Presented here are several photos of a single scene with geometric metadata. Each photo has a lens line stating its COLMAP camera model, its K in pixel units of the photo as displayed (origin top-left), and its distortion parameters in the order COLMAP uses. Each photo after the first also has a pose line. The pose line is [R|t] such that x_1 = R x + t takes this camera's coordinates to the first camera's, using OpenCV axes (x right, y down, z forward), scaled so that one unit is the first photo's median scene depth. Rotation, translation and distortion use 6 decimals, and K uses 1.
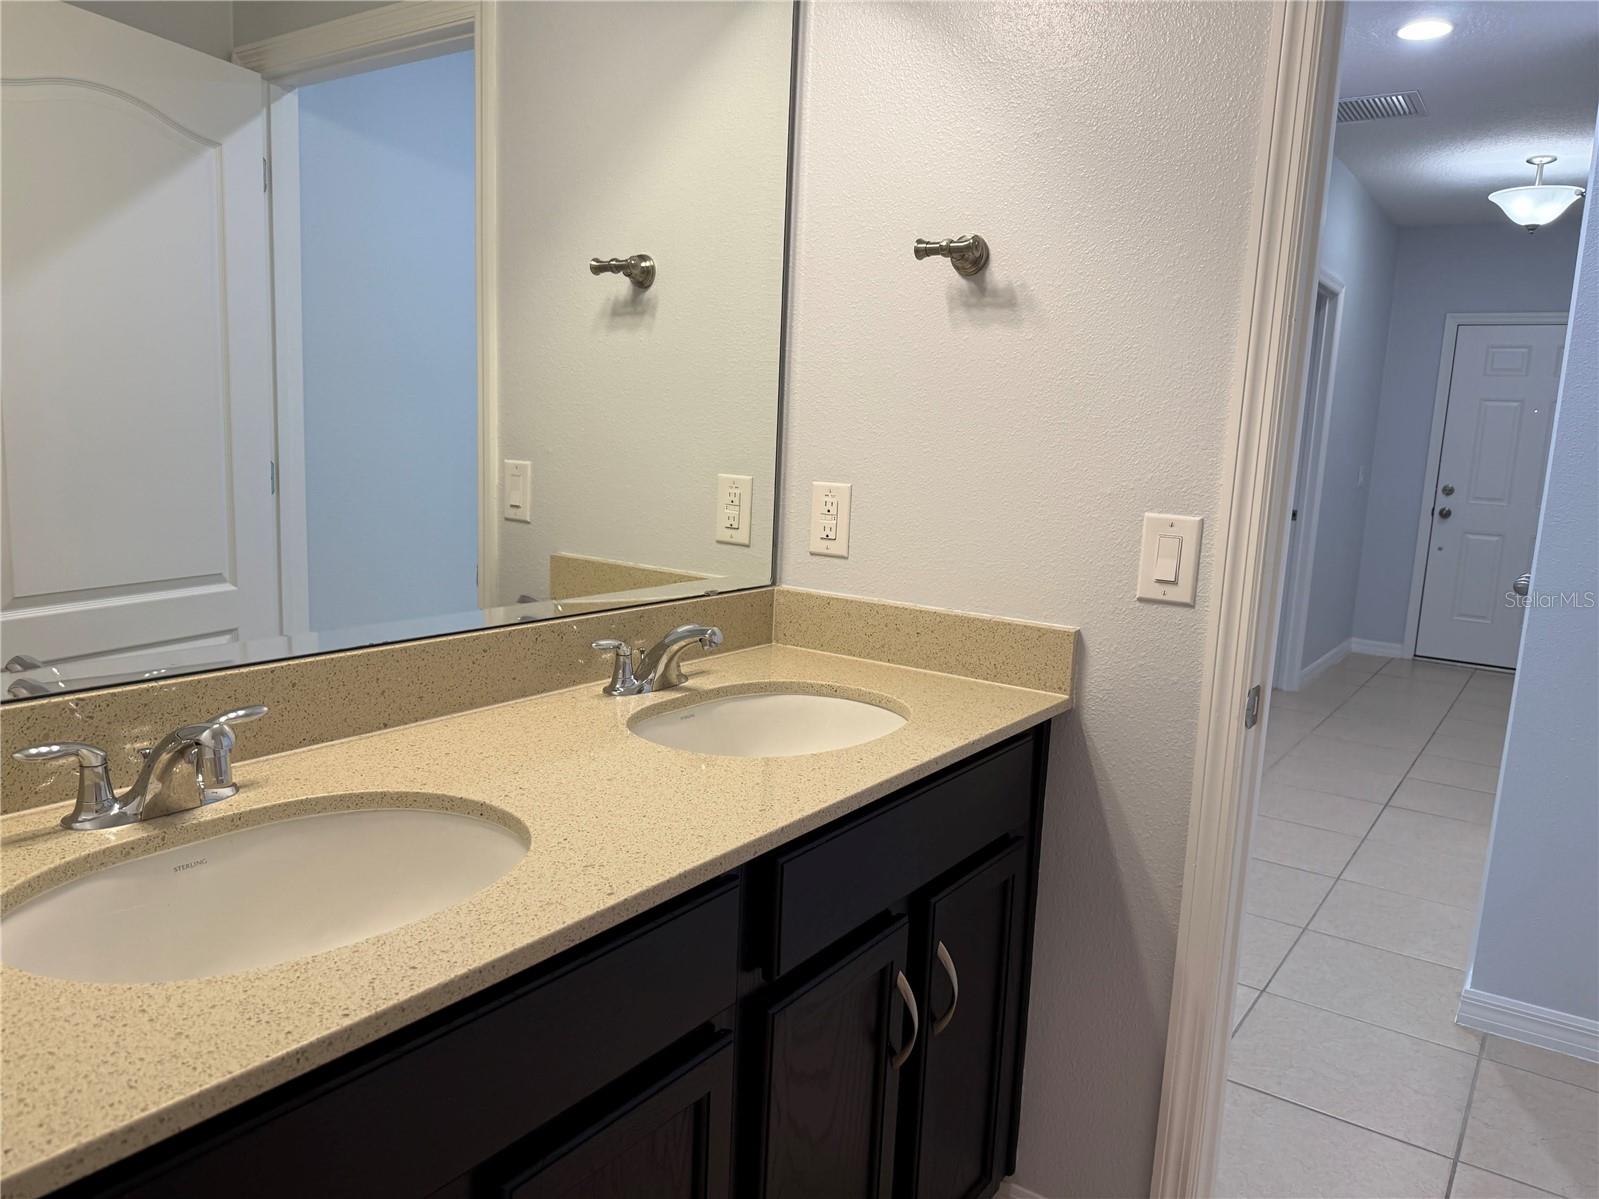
lens RADIAL K [[1137.2, 0, 796.9], [0, 1137.2, 600.2], [0, 0, 1]] dist [0.063191, -0.085001]
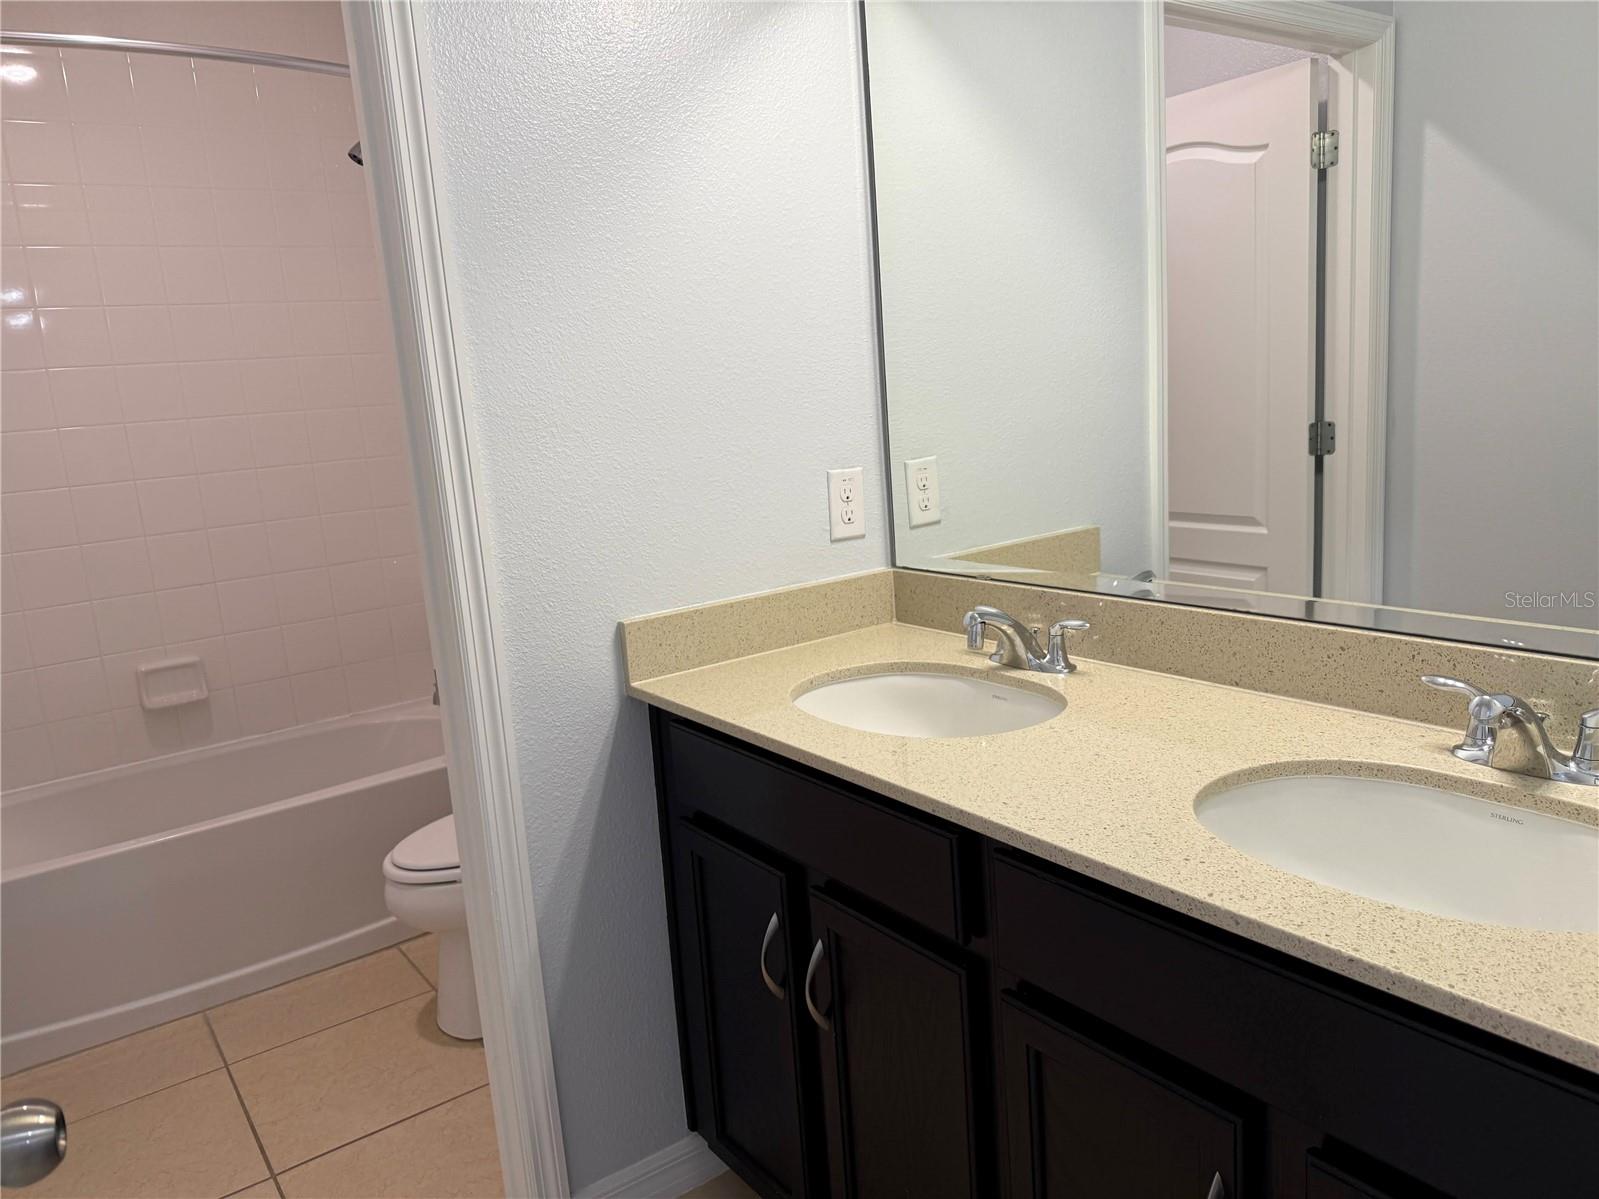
lens RADIAL K [[1137.2, 0, 795.6], [0, 1137.2, 602.9], [0, 0, 1]] dist [0.063191, -0.085001]
pose [[-0.349821, 0.160247, -0.923009, 0.812343], [-0.080208, 0.976521, 0.199936, -0.157390], [0.933377, 0.143974, -0.328754, 0.950912]]
